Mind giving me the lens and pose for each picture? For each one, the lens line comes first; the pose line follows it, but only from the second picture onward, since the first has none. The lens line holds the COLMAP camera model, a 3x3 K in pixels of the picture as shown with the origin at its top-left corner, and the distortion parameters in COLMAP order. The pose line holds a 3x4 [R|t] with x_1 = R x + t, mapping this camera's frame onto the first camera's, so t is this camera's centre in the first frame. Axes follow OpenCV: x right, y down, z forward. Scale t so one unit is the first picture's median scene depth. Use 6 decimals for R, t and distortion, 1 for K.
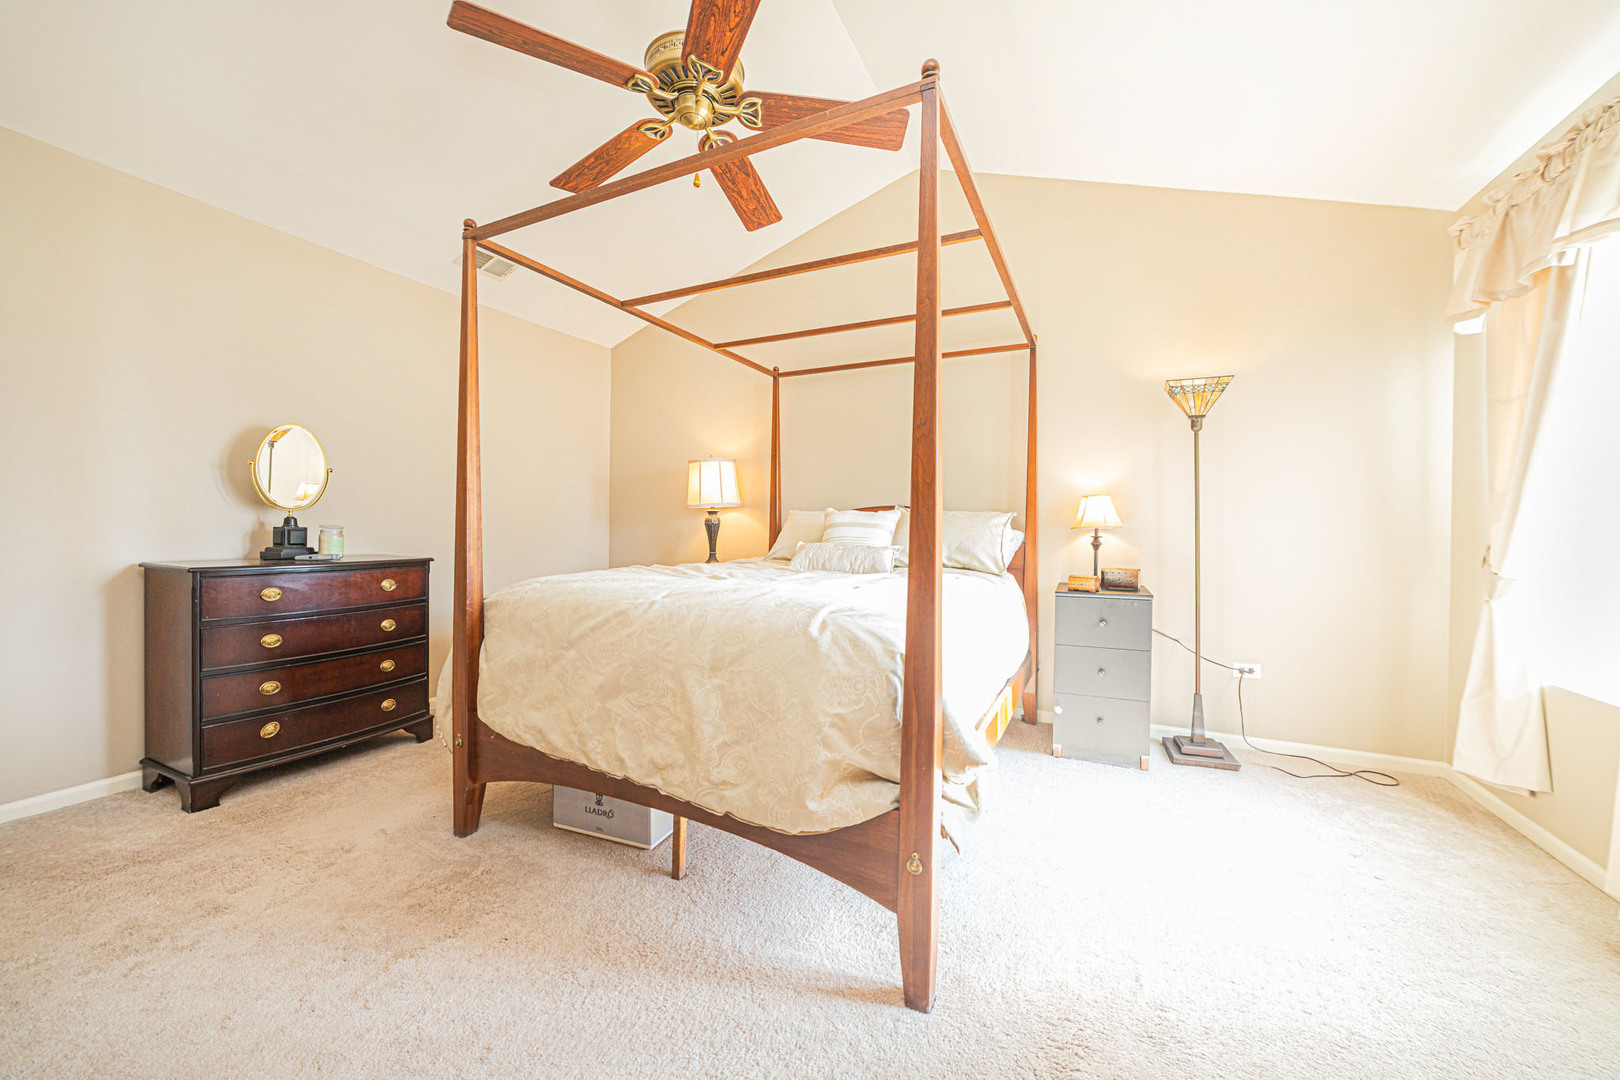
lens RADIAL K [[610.9, 0, 806.9], [0, 610.9, 532.6], [0, 0, 1]] dist [-0.003886, 0.000076]
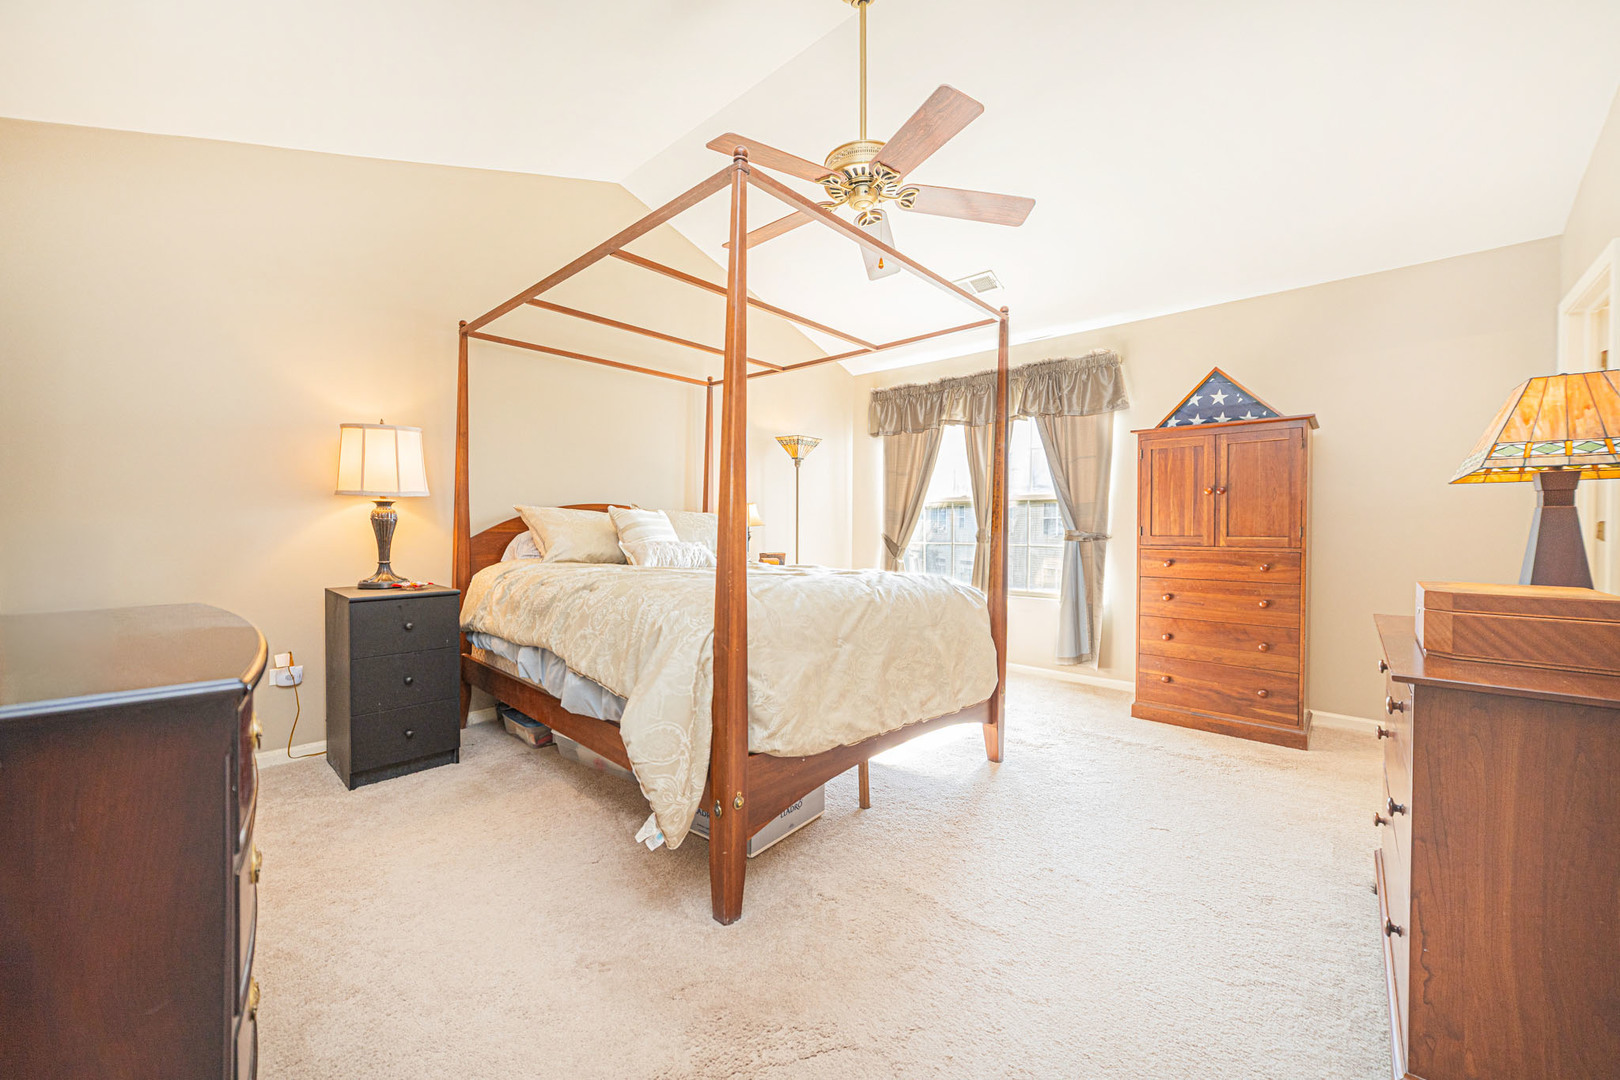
lens RADIAL K [[610.9, 0, 803.2], [0, 610.9, 529.6], [0, 0, 1]] dist [-0.003886, 0.000076]
pose [[0.284558, -0.013652, 0.958562, -0.956985], [0.001579, 0.999904, 0.013772, -0.017144], [-0.958657, -0.002405, 0.284552, 0.507753]]
